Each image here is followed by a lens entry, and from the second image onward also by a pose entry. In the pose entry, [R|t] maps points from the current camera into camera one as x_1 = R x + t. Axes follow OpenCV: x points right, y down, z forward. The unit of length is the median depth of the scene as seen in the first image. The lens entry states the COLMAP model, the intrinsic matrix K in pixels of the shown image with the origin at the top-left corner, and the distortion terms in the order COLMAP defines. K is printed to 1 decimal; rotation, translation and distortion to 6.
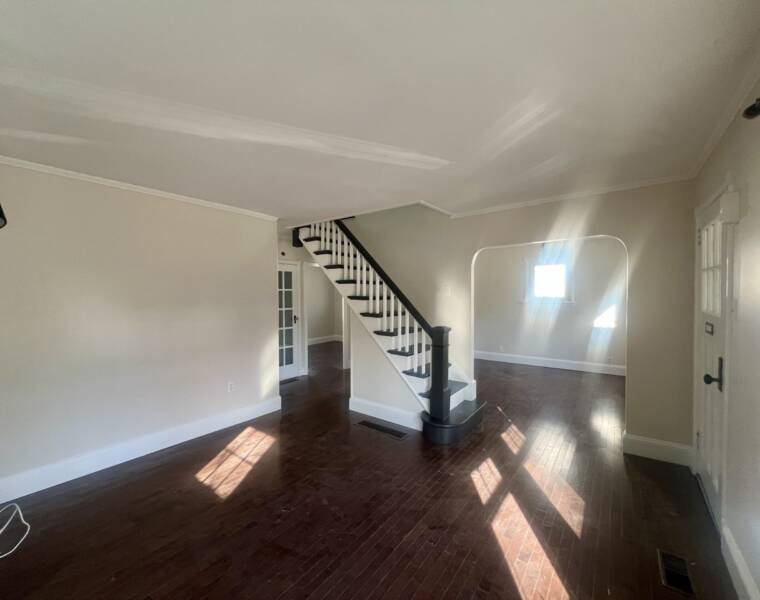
lens RADIAL K [[317.3, 0, 377.8], [0, 317.3, 298.6], [0, 0, 1]] dist [-0.002131, -0.000160]
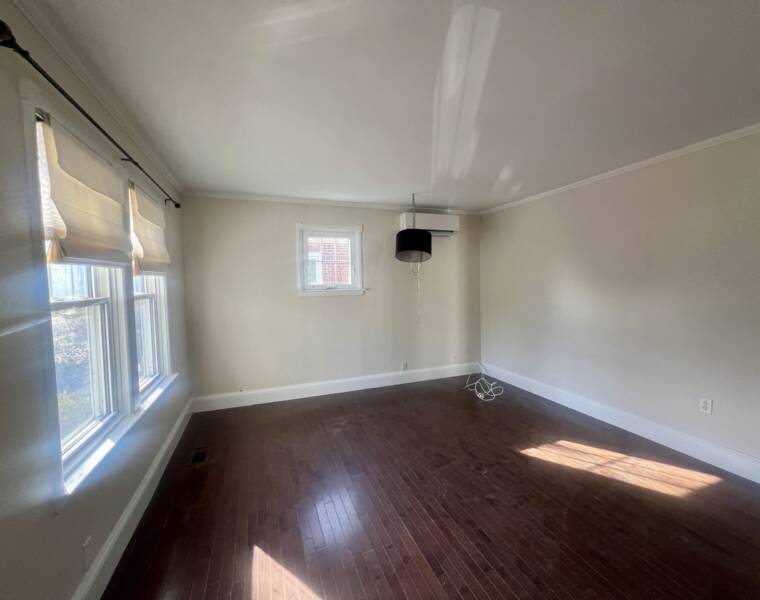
lens RADIAL K [[317.3, 0, 377.8], [0, 317.3, 298.6], [0, 0, 1]] dist [-0.002131, -0.000160]
pose [[-0.523559, 0.058626, -0.849970, 0.767547], [0.007592, 0.997911, 0.064153, -0.005981], [0.851956, 0.027135, -0.522910, 1.188439]]
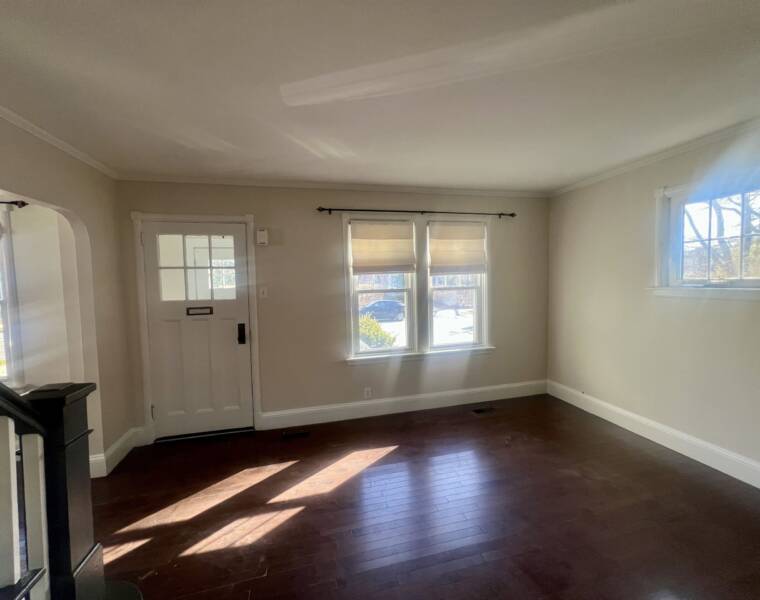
lens RADIAL K [[317.3, 0, 377.8], [0, 317.3, 298.6], [0, 0, 1]] dist [-0.002131, -0.000160]
pose [[-0.780207, -0.013248, 0.625381, -0.408516], [0.038260, 0.996893, 0.068851, -0.024545], [-0.624350, 0.077645, -0.777276, 1.516313]]
